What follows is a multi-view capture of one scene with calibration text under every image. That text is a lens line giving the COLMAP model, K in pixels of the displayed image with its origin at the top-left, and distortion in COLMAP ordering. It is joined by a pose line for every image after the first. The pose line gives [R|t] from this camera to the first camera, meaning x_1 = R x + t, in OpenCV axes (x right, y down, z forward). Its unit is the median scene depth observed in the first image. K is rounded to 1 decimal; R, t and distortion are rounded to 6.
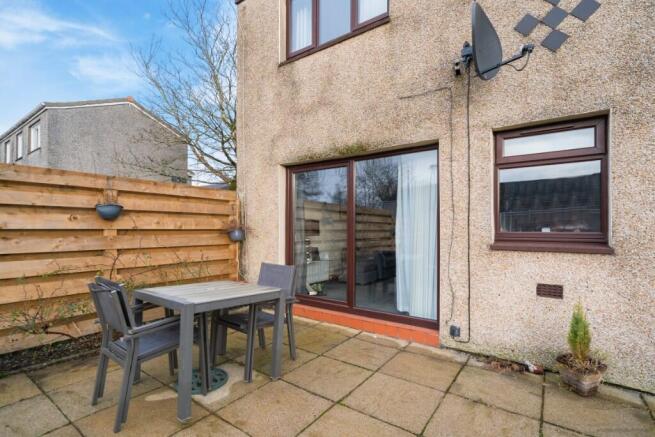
lens RADIAL K [[310.9, 0, 325.2], [0, 310.9, 224.2], [0, 0, 1]] dist [-0.000209, -0.000124]
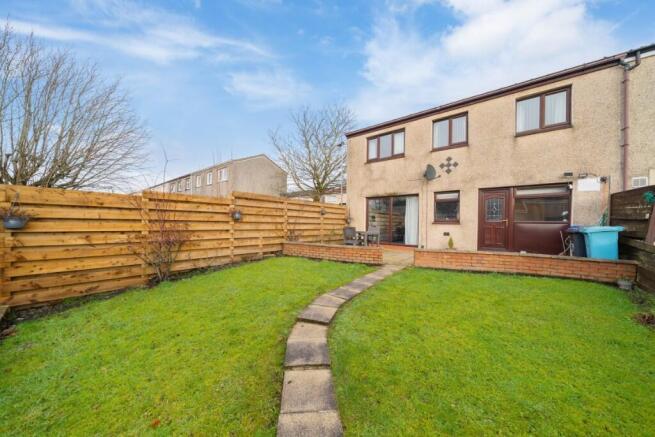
lens RADIAL K [[223.8, 0, 321.8], [0, 223.8, 221.1], [0, 0, 1]] dist [0.001009, -0.000003]
pose [[0.995317, 0.012943, -0.095796, -0.587672], [-0.012322, 0.999899, 0.007071, 0.049410], [0.095877, -0.005858, 0.995376, -1.991959]]
